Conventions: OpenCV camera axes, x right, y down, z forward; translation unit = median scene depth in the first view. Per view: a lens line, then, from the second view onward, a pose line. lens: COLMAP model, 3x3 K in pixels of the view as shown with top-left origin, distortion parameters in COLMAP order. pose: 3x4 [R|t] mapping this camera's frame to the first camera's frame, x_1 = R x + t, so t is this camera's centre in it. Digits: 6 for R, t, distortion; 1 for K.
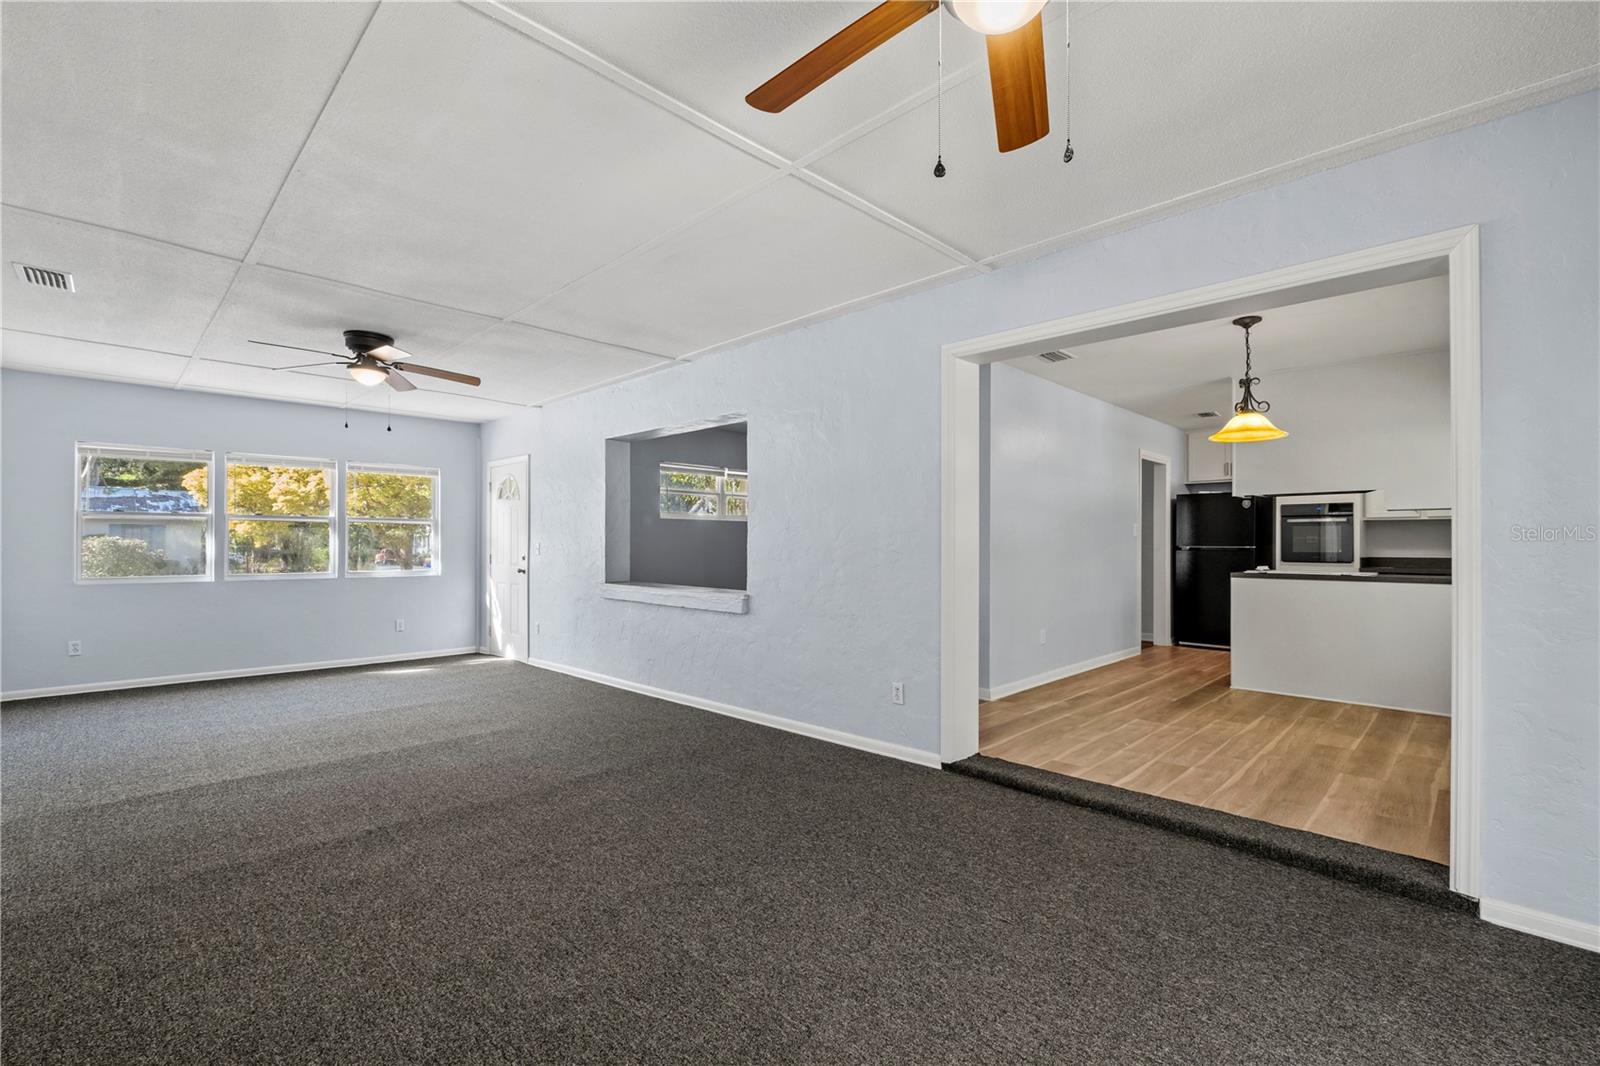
lens RADIAL K [[700.7, 0, 795.8], [0, 700.7, 539.9], [0, 0, 1]] dist [0.000932, -0.000484]
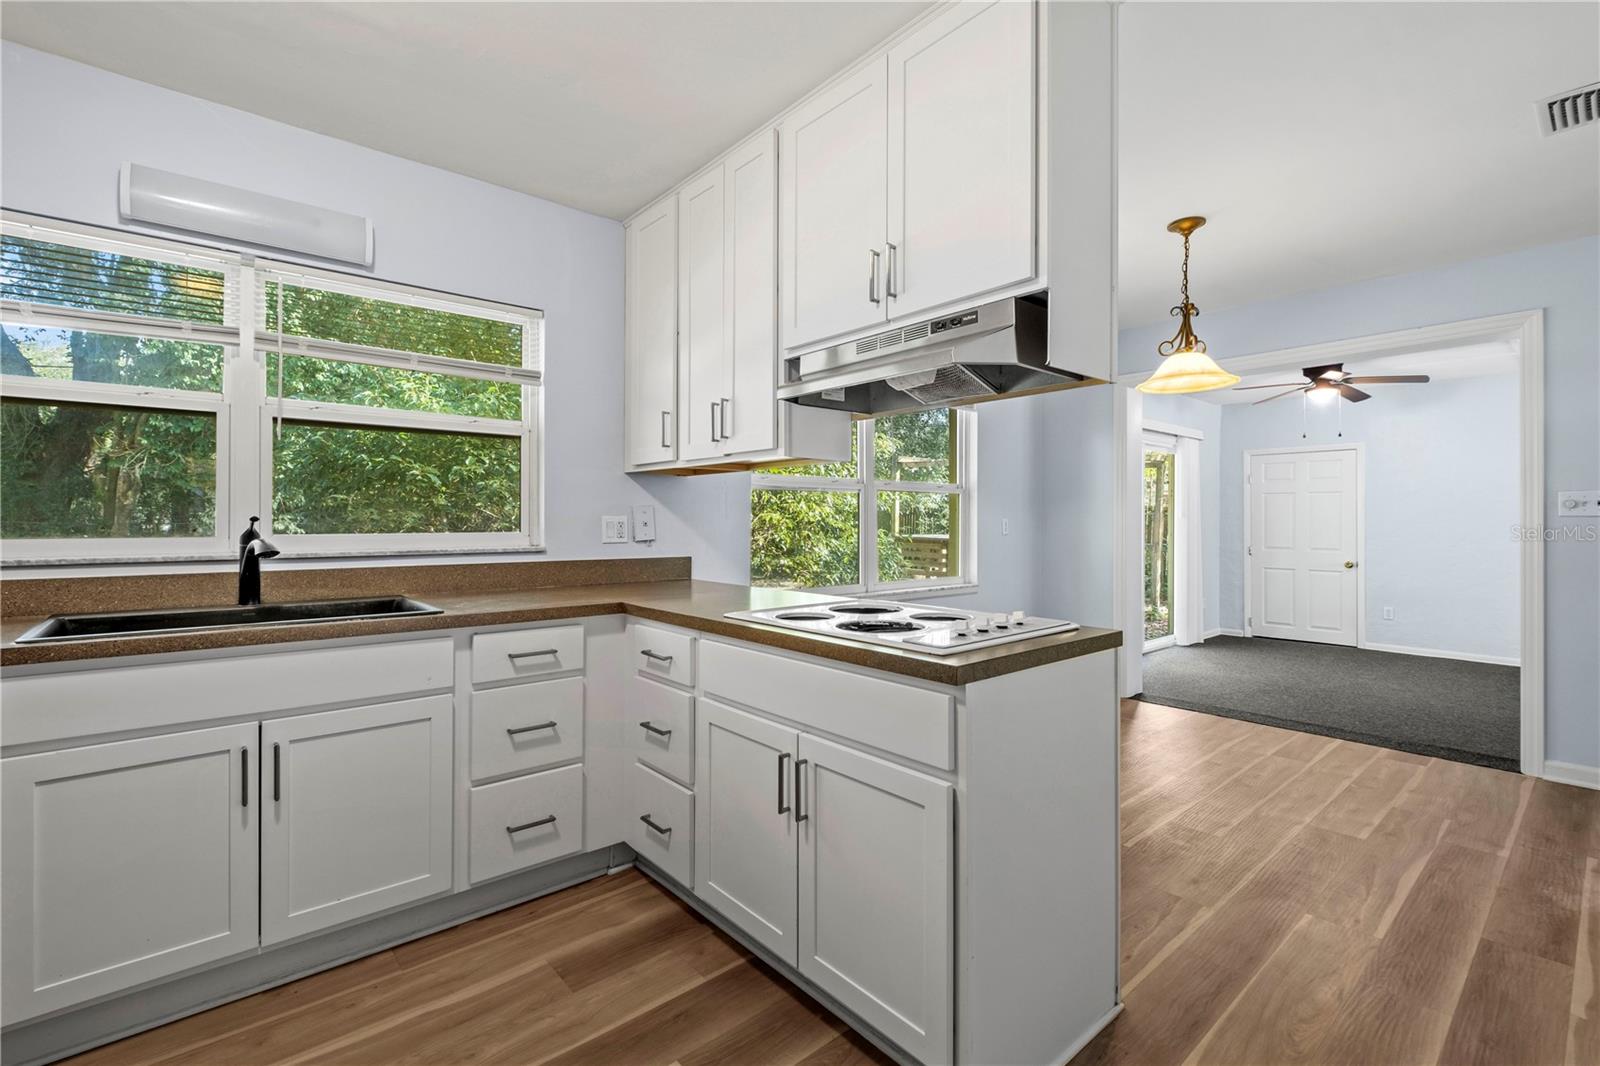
lens RADIAL K [[707.6, 0, 799.9], [0, 707.6, 520.0], [0, 0, 1]] dist [-0.009086, -0.000335]
pose [[-0.996413, -0.007476, 0.084297, 0.982136], [-0.008112, 0.999941, -0.007206, 0.002223], [-0.084238, -0.007864, -0.996415, 1.758990]]
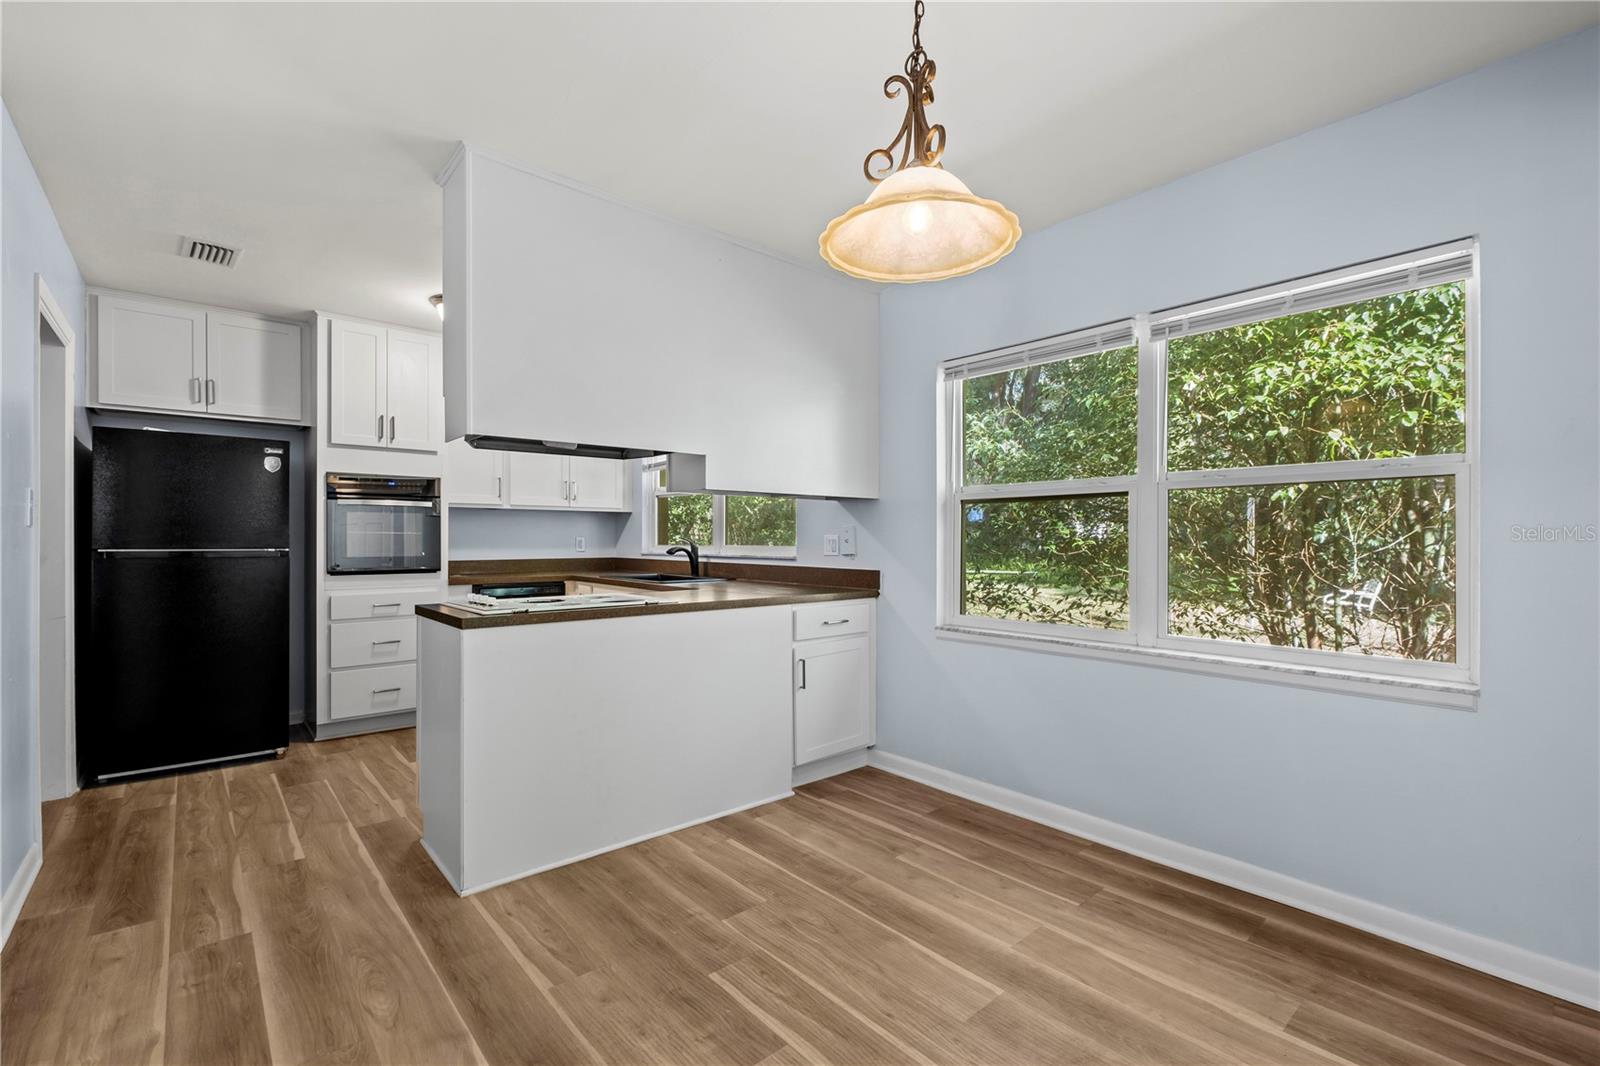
lens RADIAL K [[700.7, 0, 795.8], [0, 700.7, 539.9], [0, 0, 1]] dist [0.000932, -0.000484]
pose [[0.078712, -0.004572, 0.996887, 0.300640], [-0.006888, 0.999963, 0.005130, -0.003292], [-0.996874, -0.007271, 0.078678, 1.030368]]
